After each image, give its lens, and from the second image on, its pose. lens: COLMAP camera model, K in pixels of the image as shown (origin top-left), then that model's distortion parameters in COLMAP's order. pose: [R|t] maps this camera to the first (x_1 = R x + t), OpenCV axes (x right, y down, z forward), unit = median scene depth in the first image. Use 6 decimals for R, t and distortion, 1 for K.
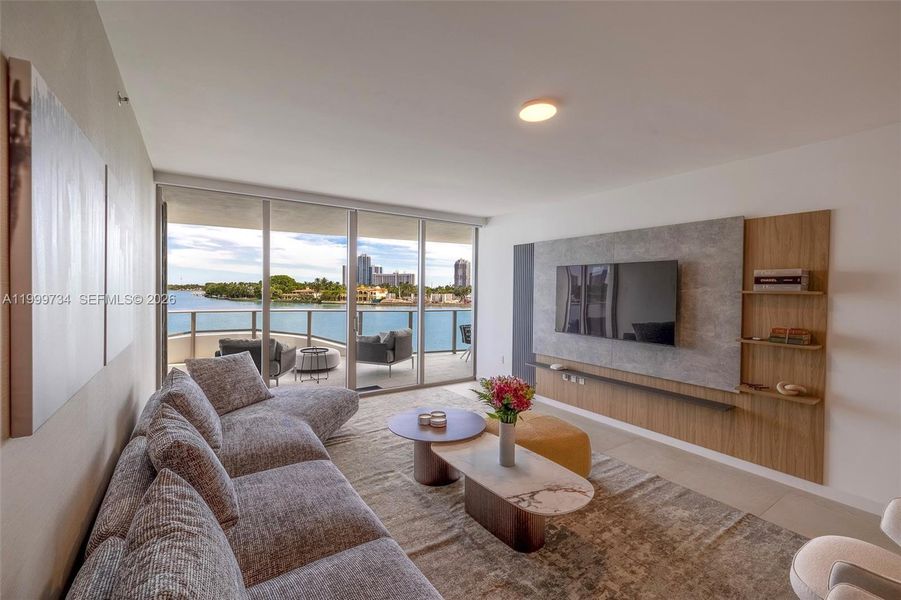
lens RADIAL K [[381.6, 0, 453.4], [0, 381.6, 295.6], [0, 0, 1]] dist [0.004425, 0.000391]
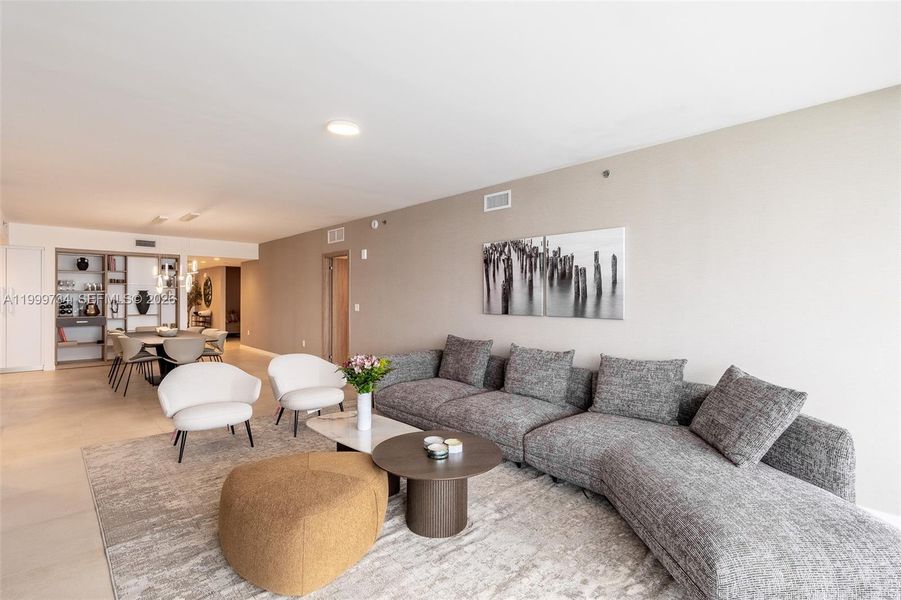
lens RADIAL K [[432.3, 0, 449.5], [0, 432.3, 300.1], [0, 0, 1]] dist [0.005946, 0.000002]
pose [[-0.989666, -0.014266, -0.142682, 0.046309], [-0.018110, 0.999506, 0.025677, 0.007172], [0.142245, 0.027996, -0.989436, 1.413339]]
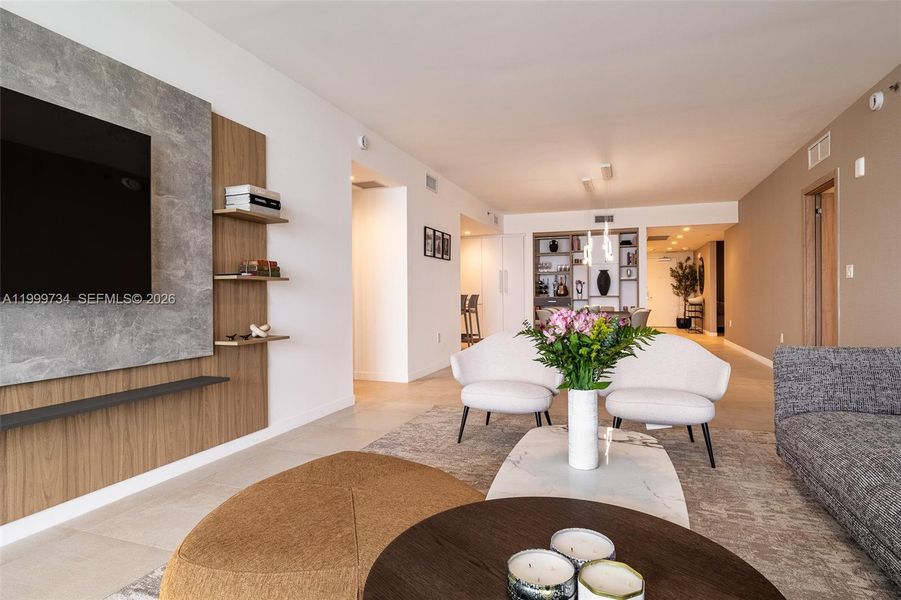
lens RADIAL K [[487.2, 0, 449.7], [0, 487.2, 295.1], [0, 0, 1]] dist [0.000372, -0.001833]
pose [[-0.581354, -0.007477, 0.813616, -0.191669], [0.014807, 0.999695, 0.019767, 0.108893], [-0.813516, 0.023538, -0.581066, 0.945903]]
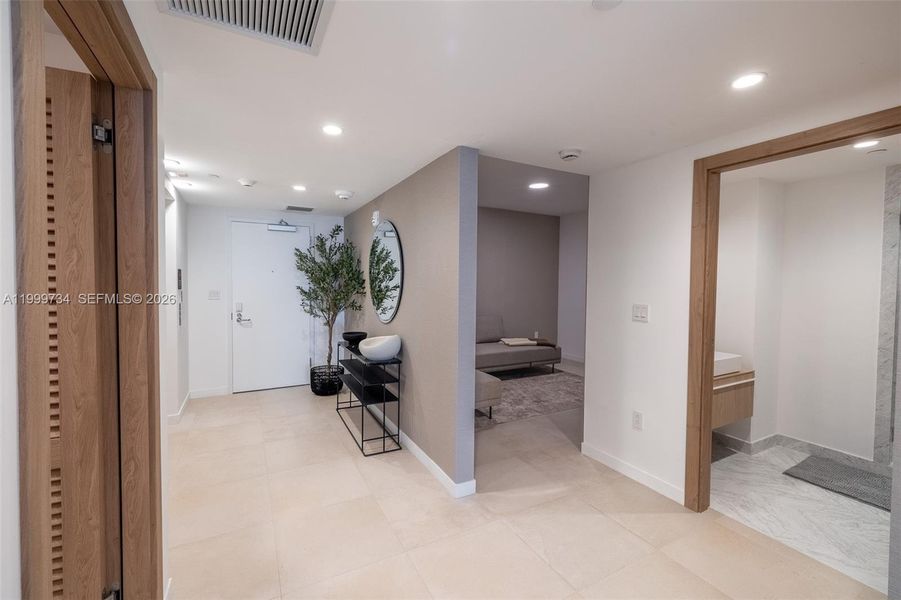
lens RADIAL K [[381.6, 0, 450.4], [0, 381.6, 295.9], [0, 0, 1]] dist [0.004425, 0.000391]
pose [[-0.993583, -0.029054, 0.109306, 1.203147], [-0.023257, 0.998273, 0.053940, 0.074555], [-0.110685, 0.051052, -0.992543, -1.384342]]
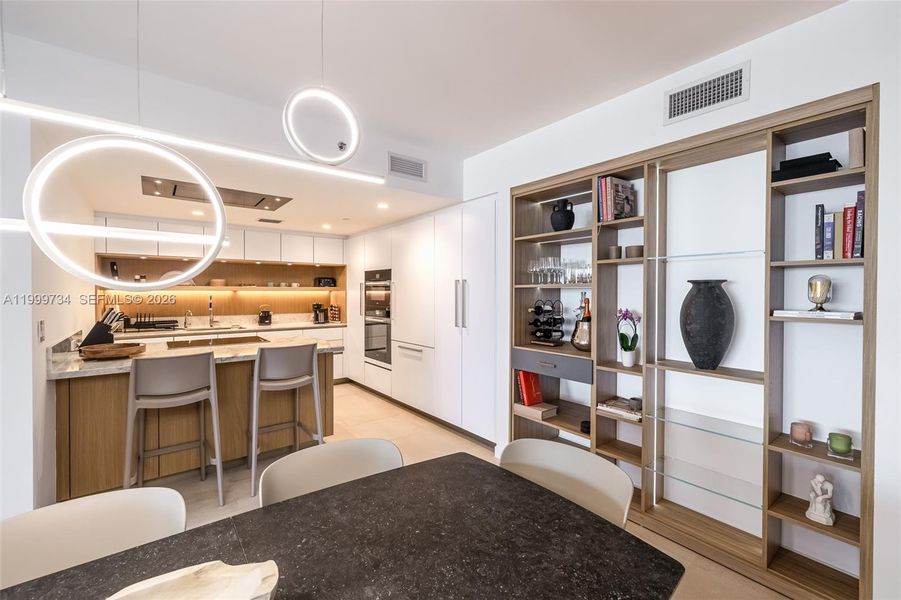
lens RADIAL K [[381.6, 0, 443.4], [0, 381.6, 295.6], [0, 0, 1]] dist [0.004425, 0.000391]
pose [[-0.045883, -0.021348, 0.998719, 0.783909], [0.014655, 0.999650, 0.022041, 0.049986], [-0.998839, 0.015647, -0.045555, -0.652453]]
